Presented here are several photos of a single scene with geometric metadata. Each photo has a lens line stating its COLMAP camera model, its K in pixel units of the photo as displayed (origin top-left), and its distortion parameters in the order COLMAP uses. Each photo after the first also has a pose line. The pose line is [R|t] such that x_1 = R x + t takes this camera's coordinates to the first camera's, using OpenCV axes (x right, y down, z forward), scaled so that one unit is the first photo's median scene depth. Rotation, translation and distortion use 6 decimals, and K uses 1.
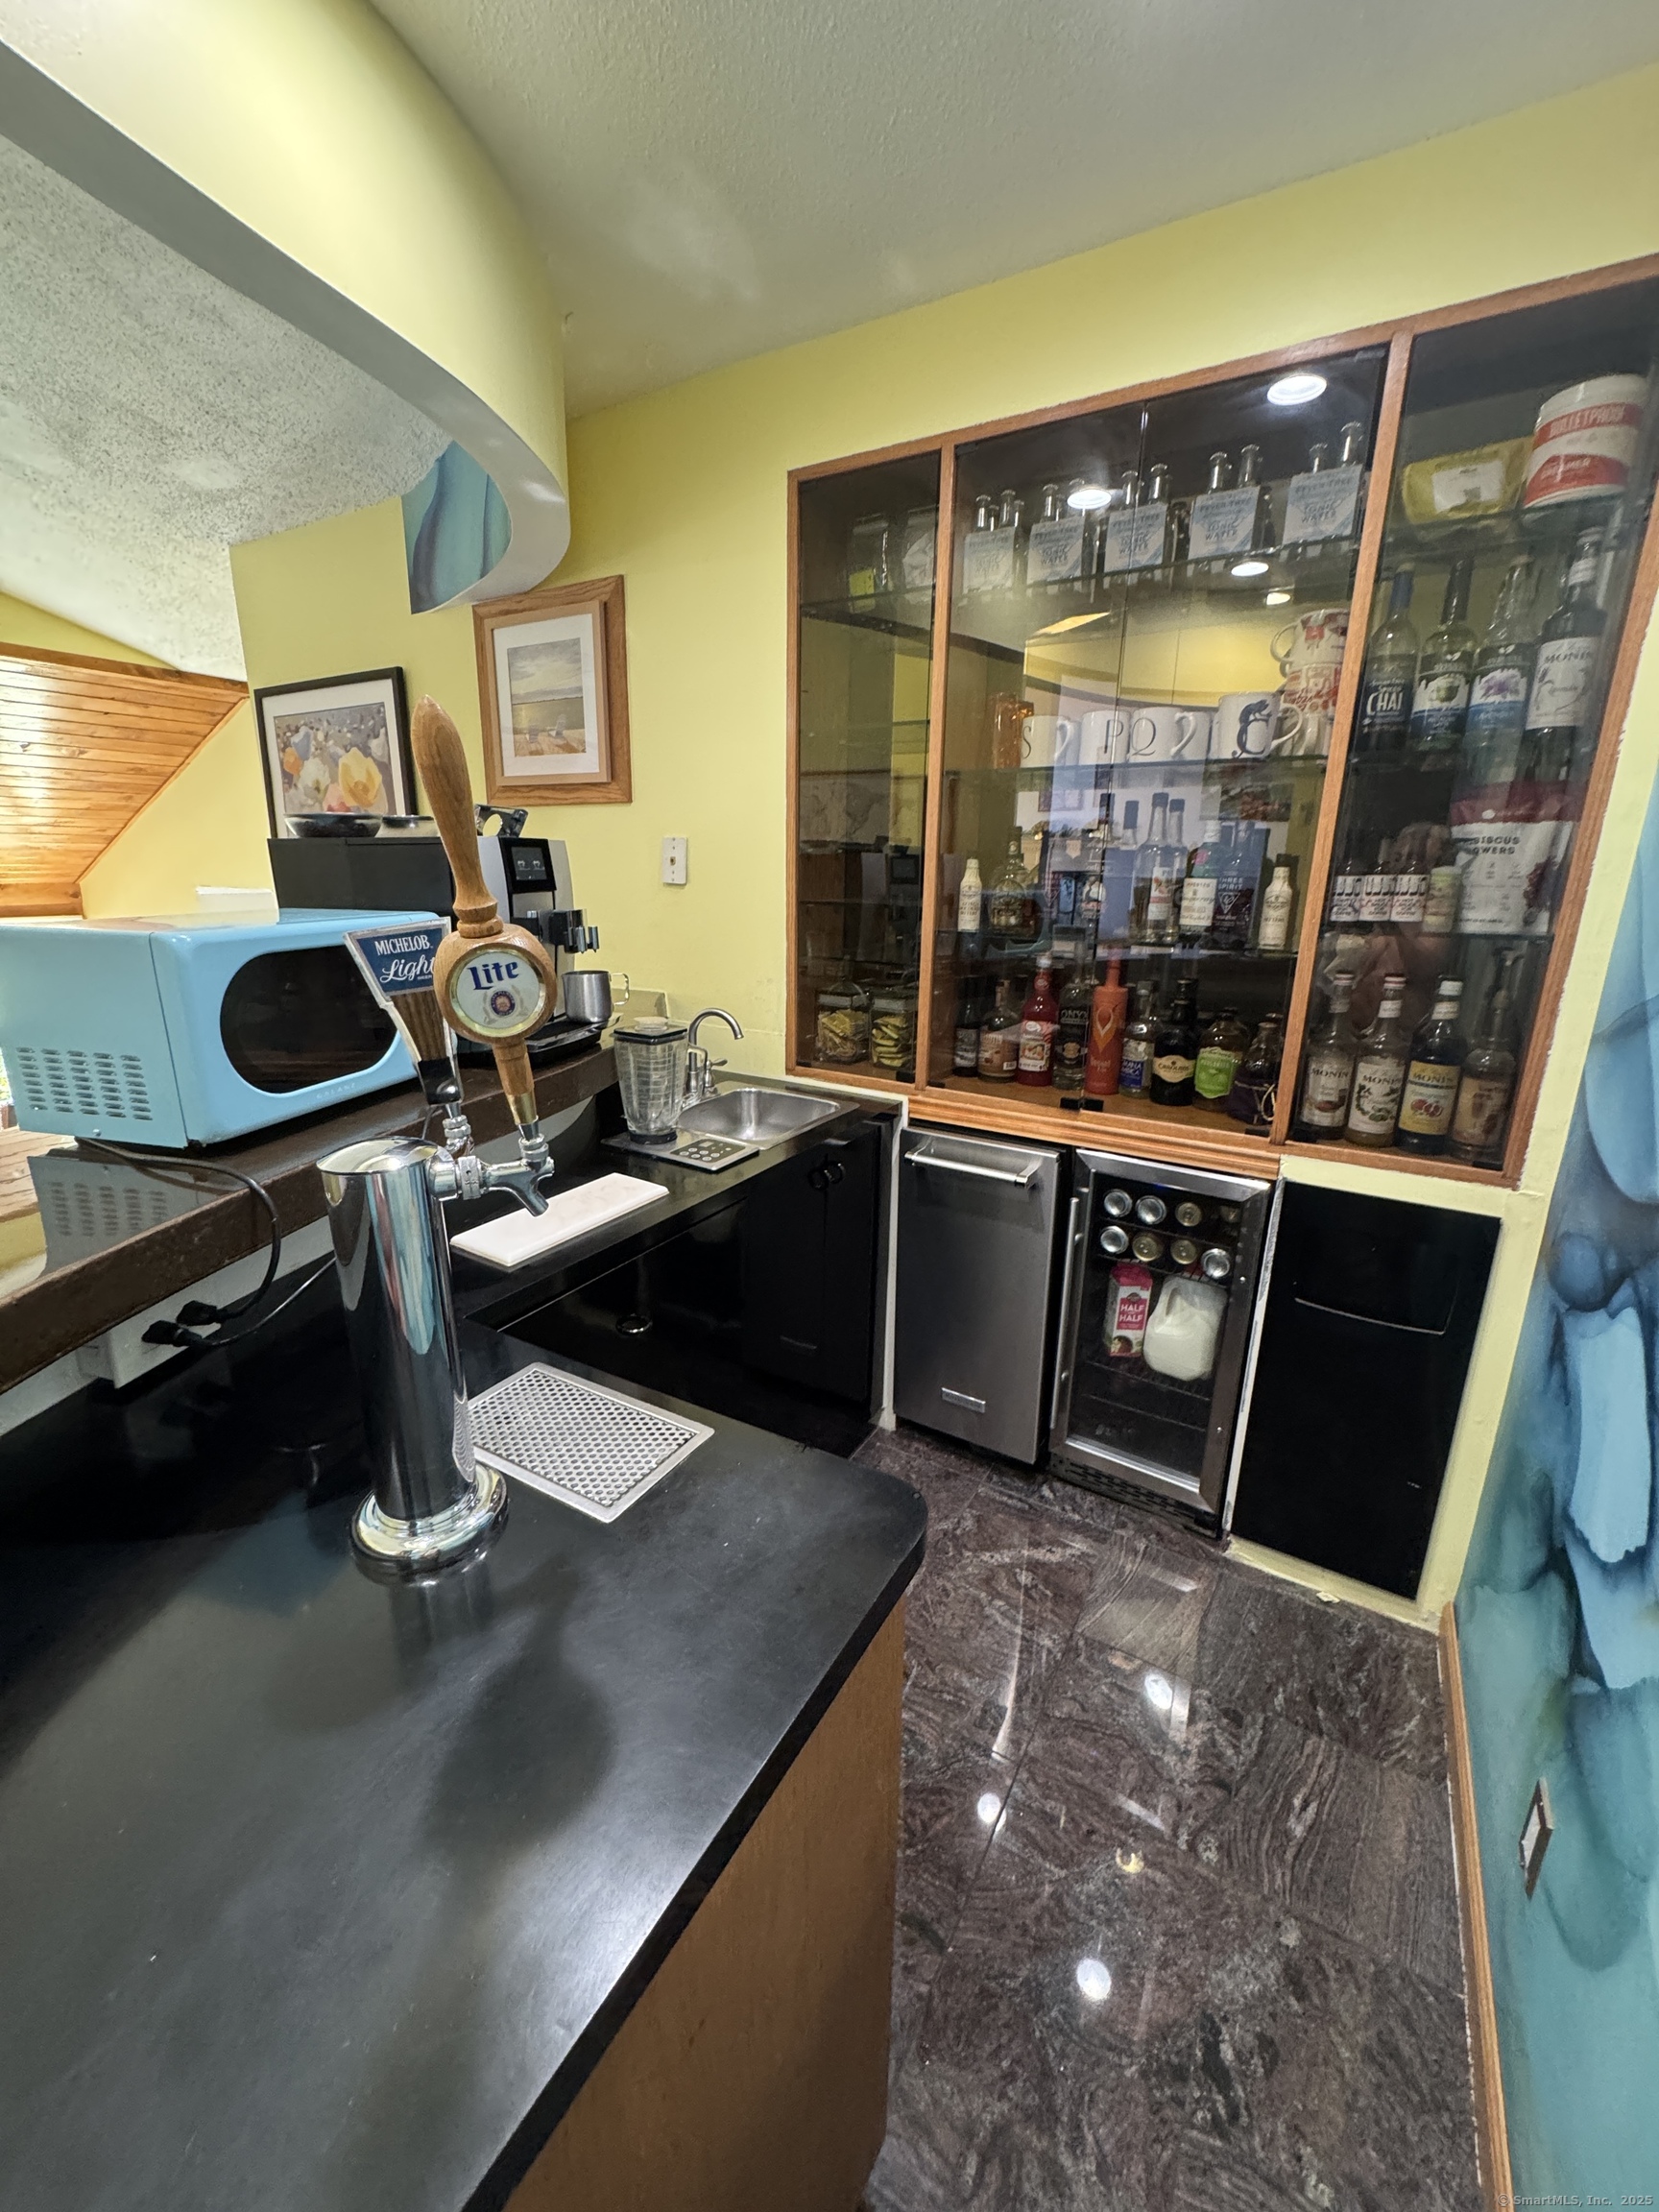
lens RADIAL K [[882.1, 0, 829.5], [0, 882.1, 1106.0], [0, 0, 1]] dist [-0.002112, -0.000323]
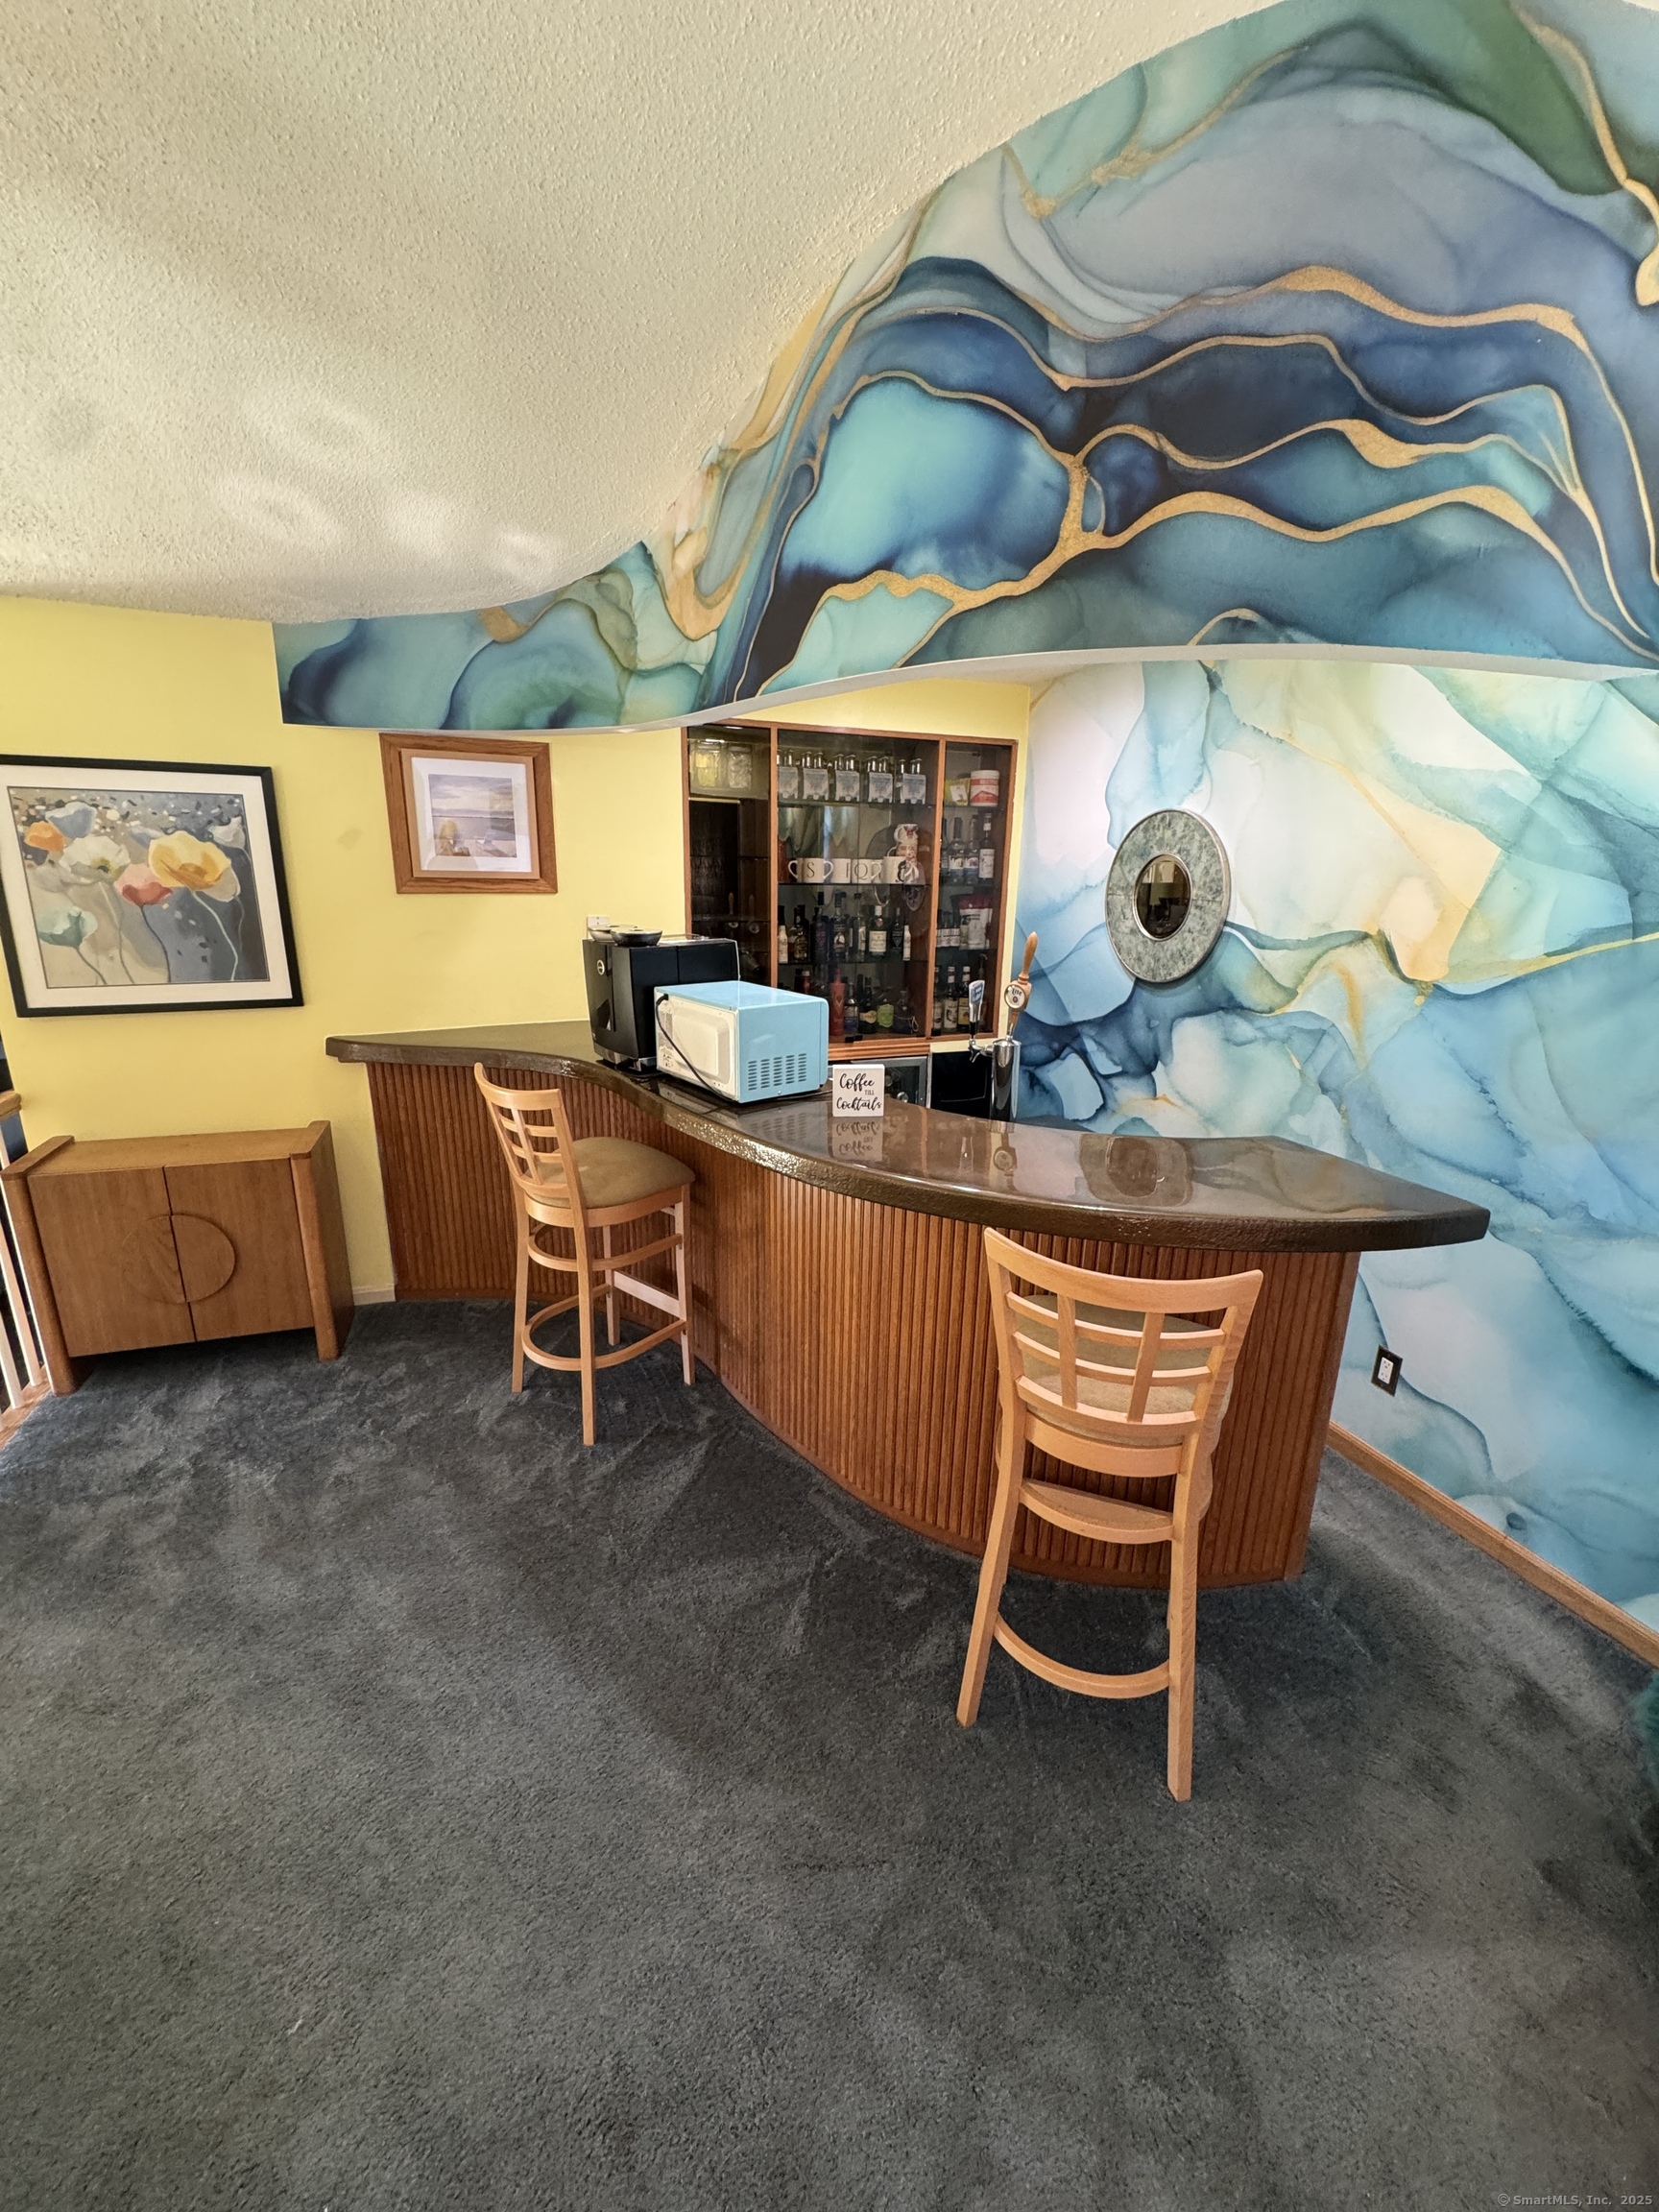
lens RADIAL K [[882.1, 0, 829.5], [0, 882.1, 1106.0], [0, 0, 1]] dist [-0.002112, -0.000323]
pose [[0.610756, -0.211088, 0.763164, -1.195346], [0.202379, 0.973414, 0.107280, -0.071576], [-0.765519, 0.088926, 0.637238, -0.249762]]
